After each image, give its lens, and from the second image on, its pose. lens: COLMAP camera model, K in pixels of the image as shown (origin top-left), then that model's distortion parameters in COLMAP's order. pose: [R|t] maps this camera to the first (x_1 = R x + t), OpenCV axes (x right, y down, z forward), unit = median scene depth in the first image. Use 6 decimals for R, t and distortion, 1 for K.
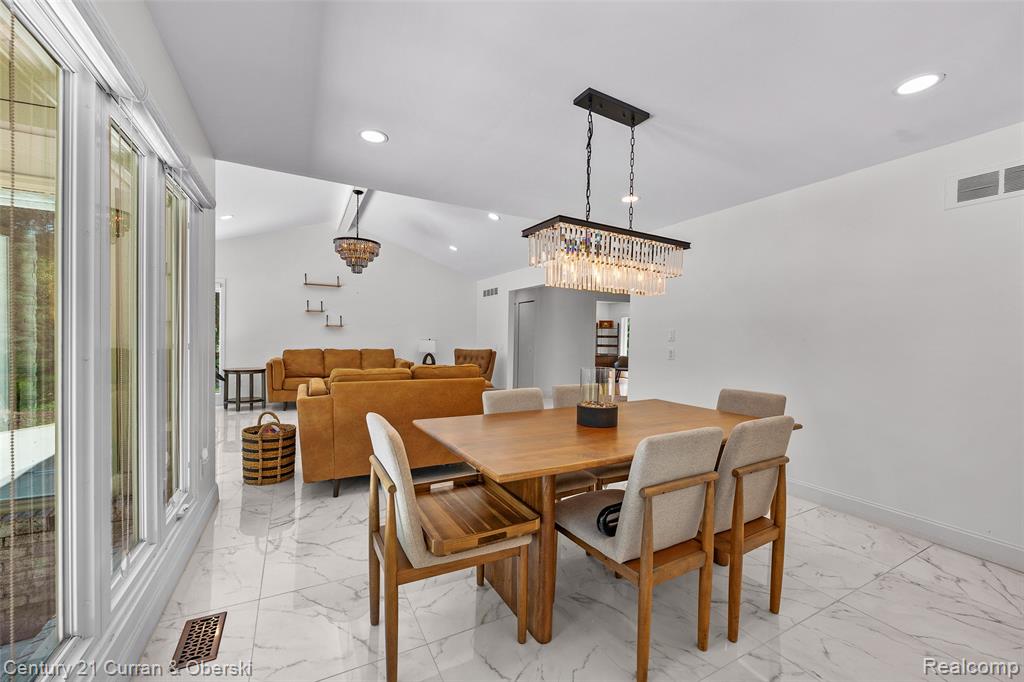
lens RADIAL K [[409.0, 0, 509.8], [0, 409.0, 346.6], [0, 0, 1]] dist [0.001366, -0.000004]
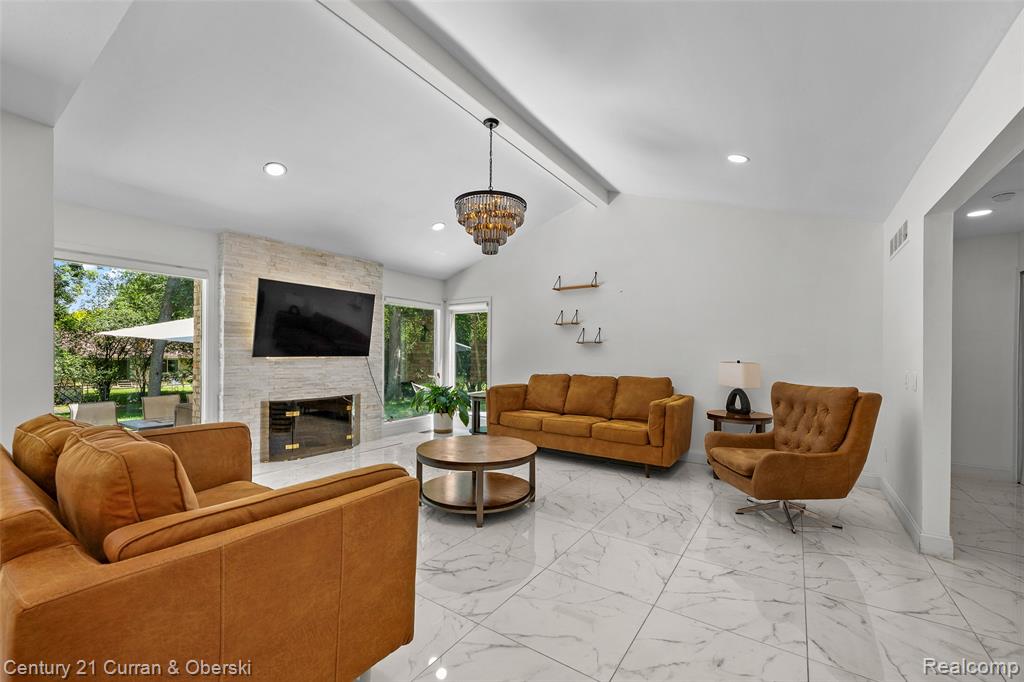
lens RADIAL K [[409.6, 0, 510.6], [0, 409.6, 354.9], [0, 0, 1]] dist [0.000465, 0.000071]
pose [[0.479824, -0.015140, -0.877234, 0.129145], [-0.014803, 0.999569, -0.025348, -0.008715], [0.877240, 0.025148, 0.479393, 0.543770]]
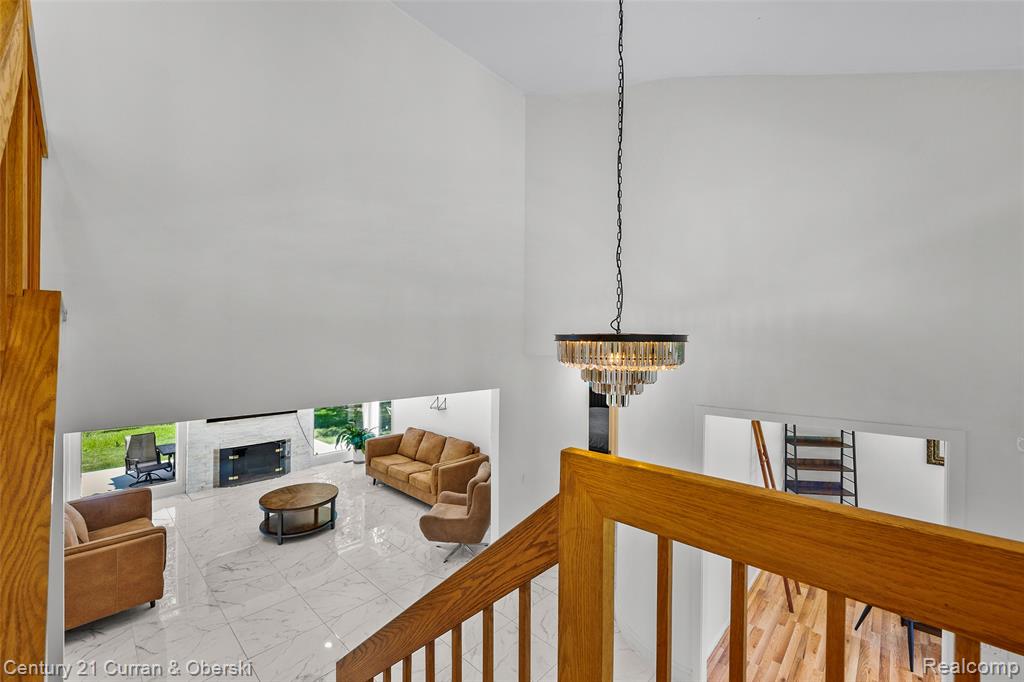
lens RADIAL K [[409.0, 0, 509.8], [0, 409.0, 346.6], [0, 0, 1]] dist [0.001366, -0.000004]
pose [[0.340006, -0.009358, -0.940377, 0.557718], [-0.019307, 0.999670, -0.016928, -0.185862], [0.940225, 0.023911, 0.339713, 0.828237]]
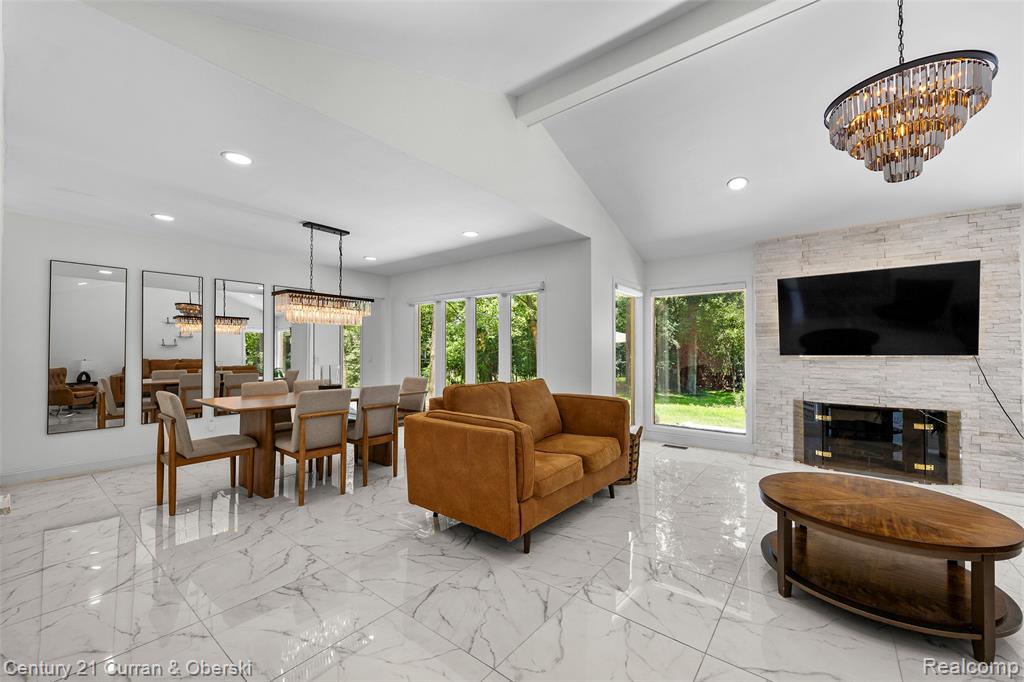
lens RADIAL K [[405.6, 0, 510.9], [0, 405.6, 343.6], [0, 0, 1]] dist [0.000030, 0.000170]
pose [[-0.906450, -0.027683, -0.421406, 0.057483], [-0.026567, 0.999611, -0.008520, -0.016527], [0.421478, 0.003473, -0.906832, 0.872891]]
